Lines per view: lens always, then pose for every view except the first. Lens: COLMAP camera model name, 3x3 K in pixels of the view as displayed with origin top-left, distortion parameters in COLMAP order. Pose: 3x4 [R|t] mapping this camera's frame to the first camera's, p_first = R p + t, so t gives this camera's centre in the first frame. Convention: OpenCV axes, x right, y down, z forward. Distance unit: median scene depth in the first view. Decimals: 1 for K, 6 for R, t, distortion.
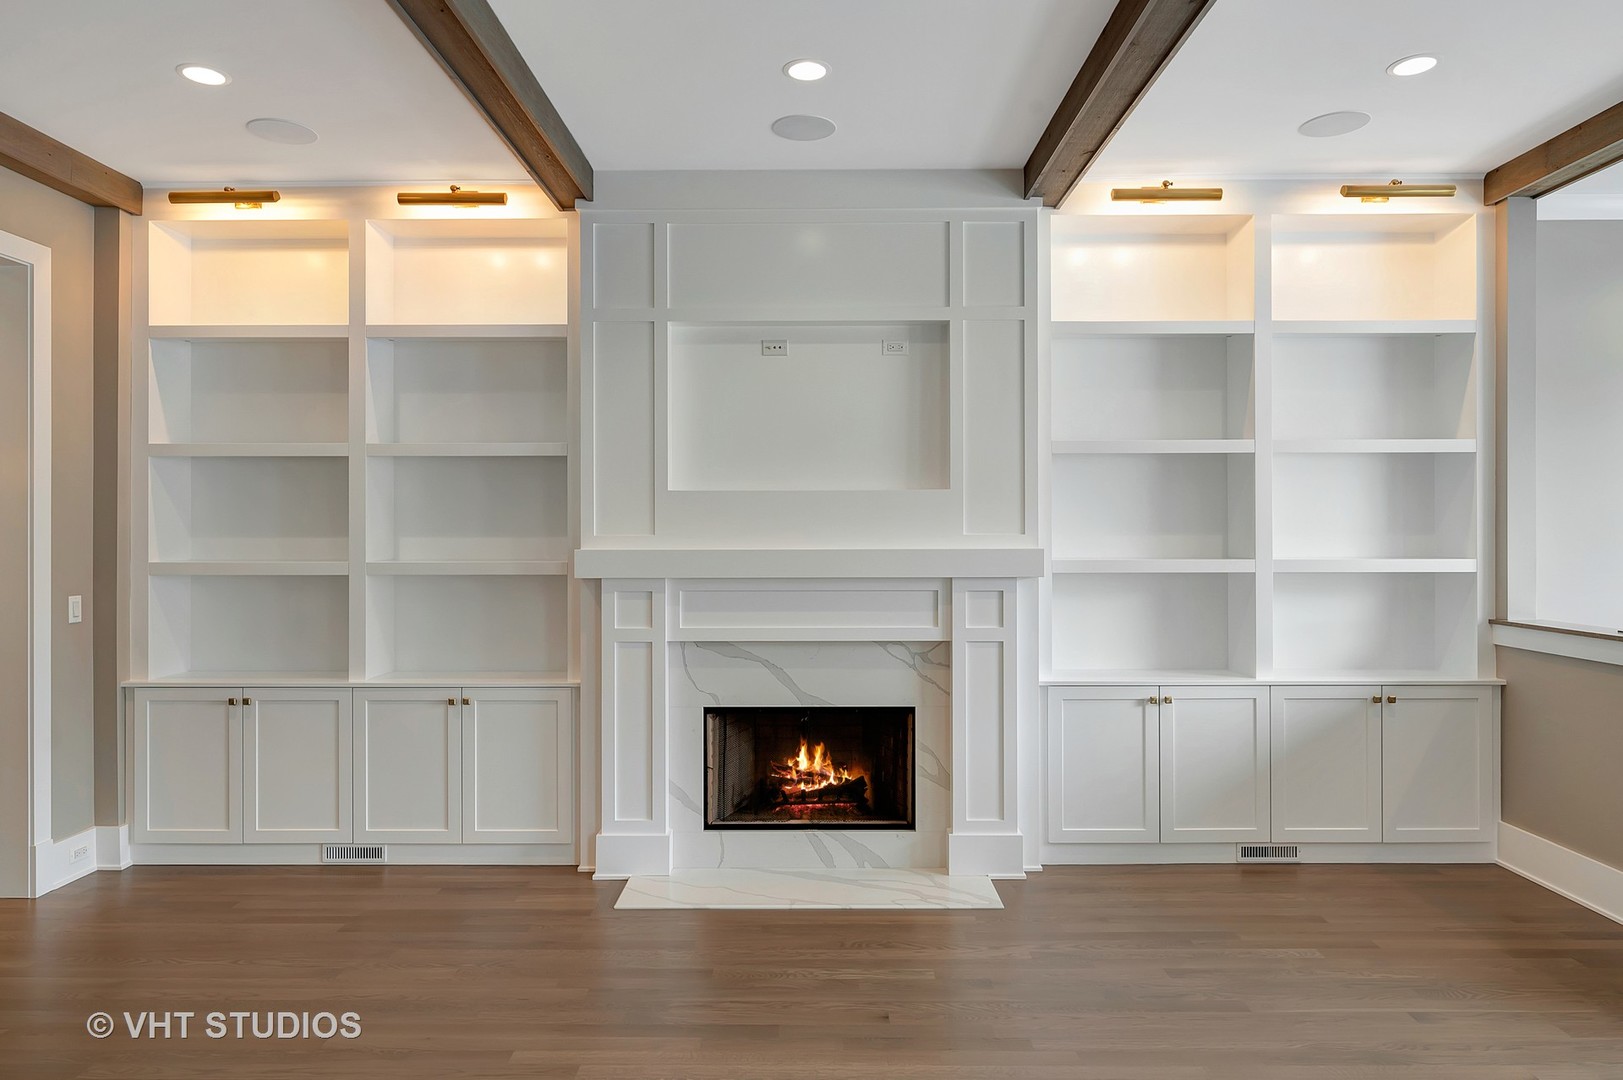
lens RADIAL K [[993.8, 0, 856.7], [0, 993.8, 526.1], [0, 0, 1]] dist [-0.001162, 0.000987]
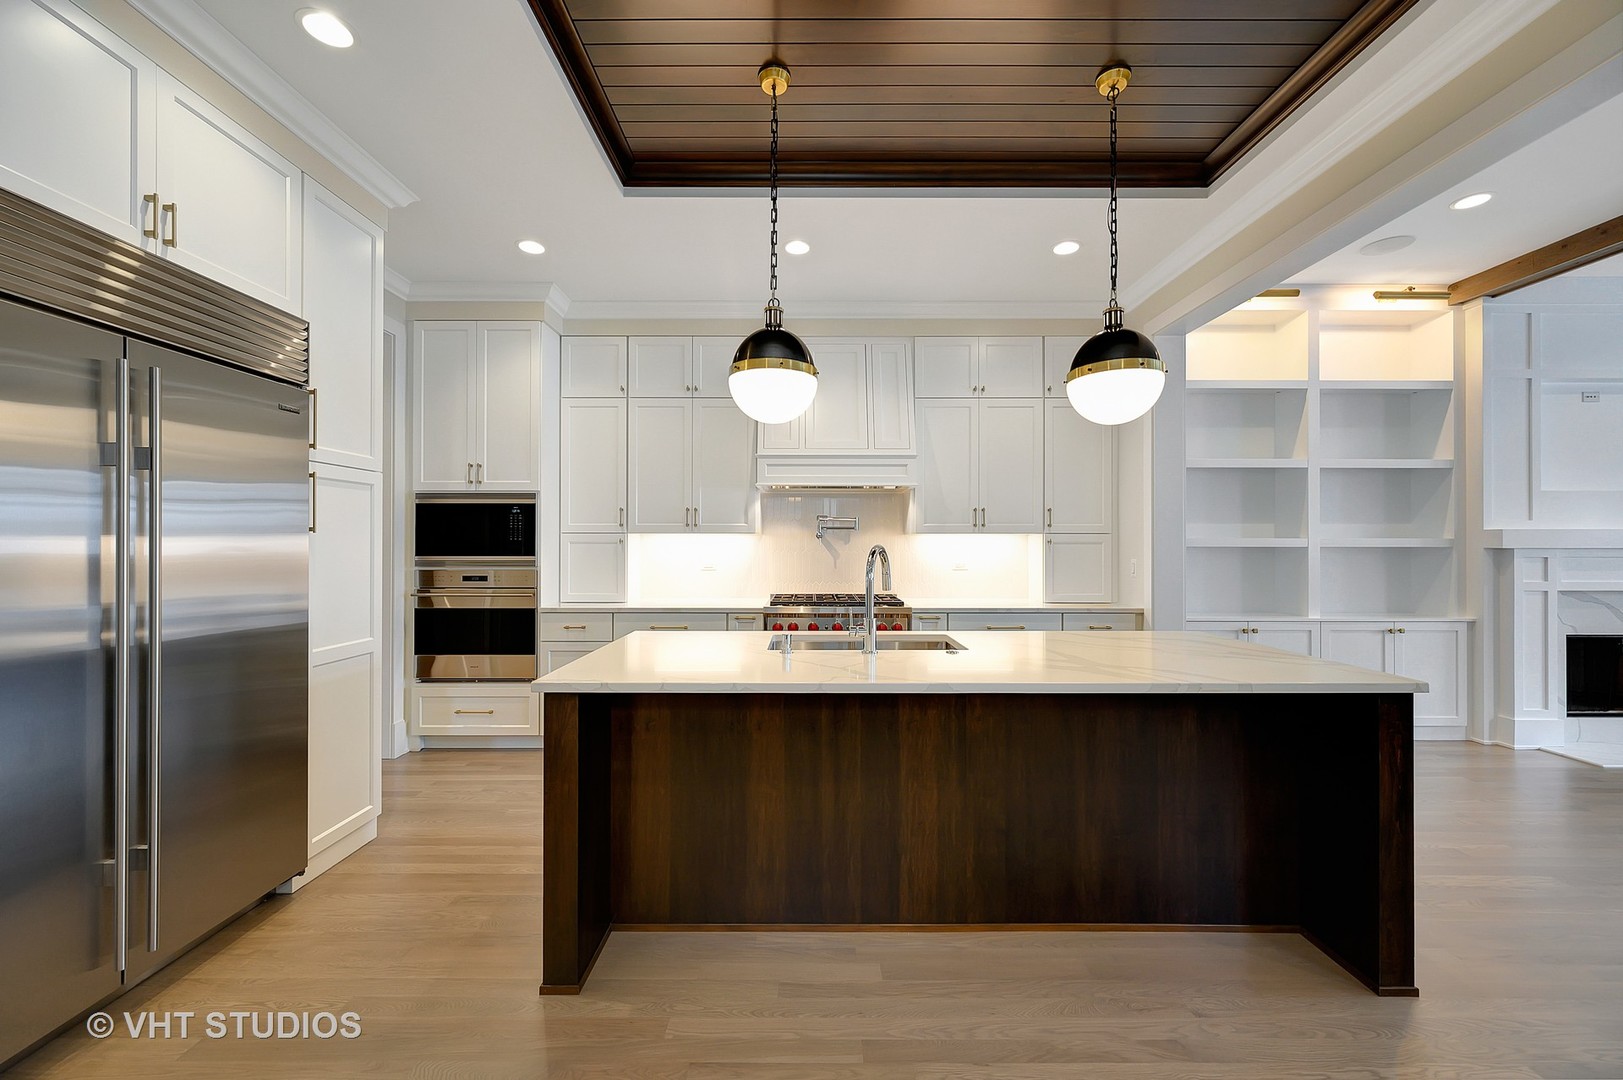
lens RADIAL K [[653.7, 0, 818.0], [0, 653.7, 524.2], [0, 0, 1]] dist [0.010103, 0.001111]
pose [[0.999899, -0.001807, 0.014124, -1.192987], [0.001678, 0.999957, 0.009127, 0.002798], [-0.014140, -0.009102, 0.999859, 0.008263]]
